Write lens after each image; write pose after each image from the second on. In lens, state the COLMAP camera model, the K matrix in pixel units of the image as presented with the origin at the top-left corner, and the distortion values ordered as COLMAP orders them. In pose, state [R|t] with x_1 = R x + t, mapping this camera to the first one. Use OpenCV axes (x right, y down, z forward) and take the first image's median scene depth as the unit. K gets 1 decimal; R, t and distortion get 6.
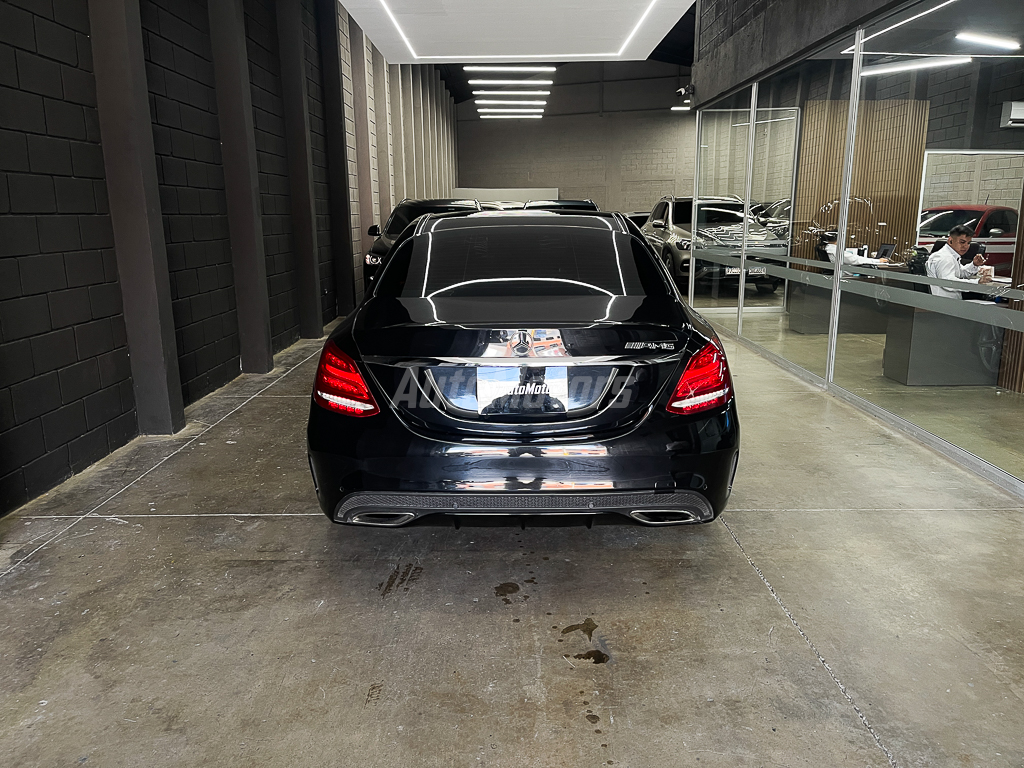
lens RADIAL K [[796.9, 0, 528.9], [0, 796.9, 389.3], [0, 0, 1]] dist [0.064883, -0.096462]
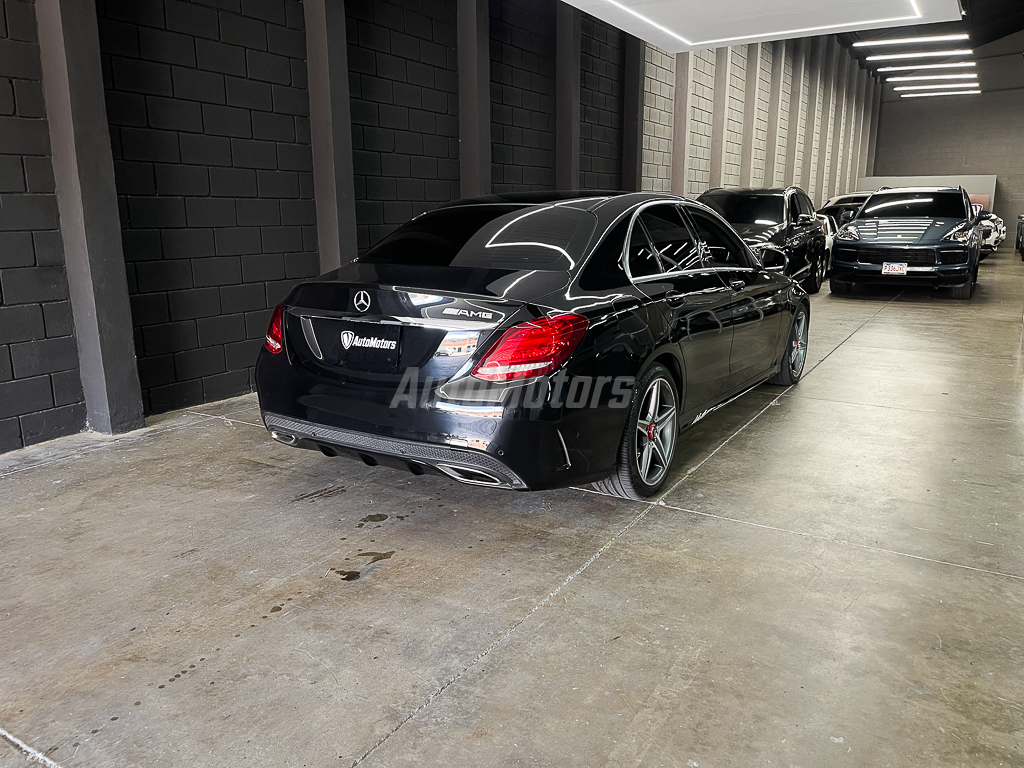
lens RADIAL K [[796.9, 0, 503.6], [0, 796.9, 391.1], [0, 0, 1]] dist [0.064883, -0.096462]
pose [[0.842298, 0.121689, -0.525096, 0.510258], [-0.116796, 0.992242, 0.042598, -0.001803], [0.526206, 0.025449, 0.849976, 0.081605]]
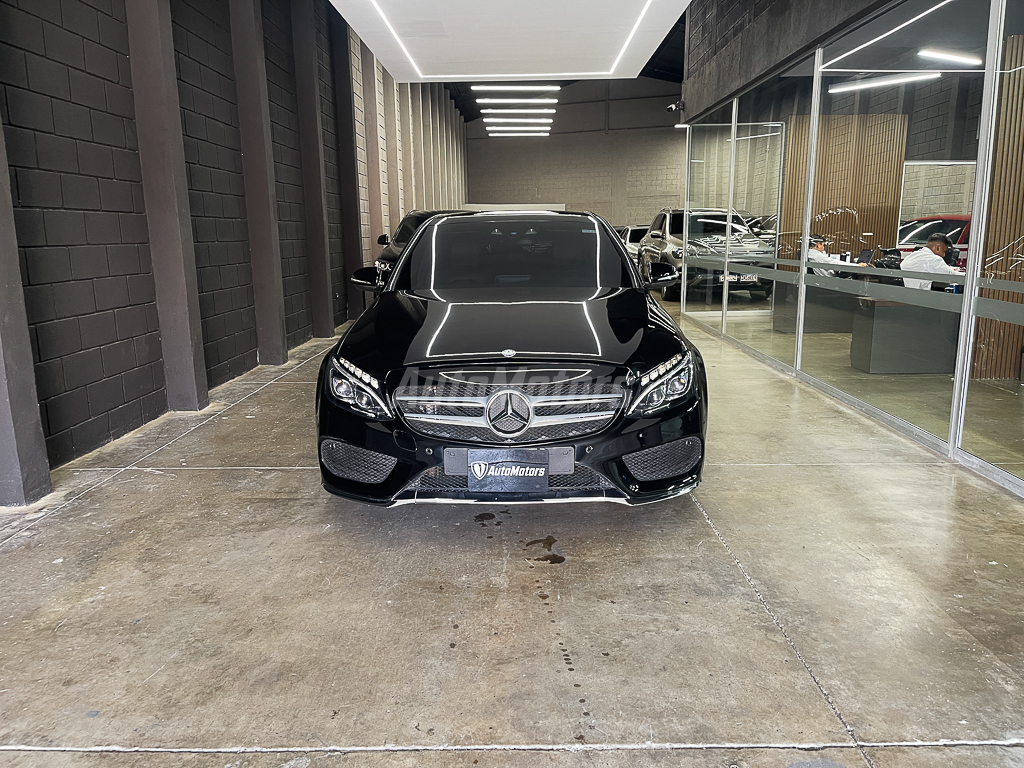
lens RADIAL K [[796.9, 0, 531.5], [0, 796.9, 390.8], [0, 0, 1]] dist [0.064883, -0.096462]
pose [[0.999928, -0.000375, -0.011965, 0.040530], [0.000133, 0.999795, -0.020241, 0.061568], [0.011970, 0.020238, 0.999724, -0.134536]]
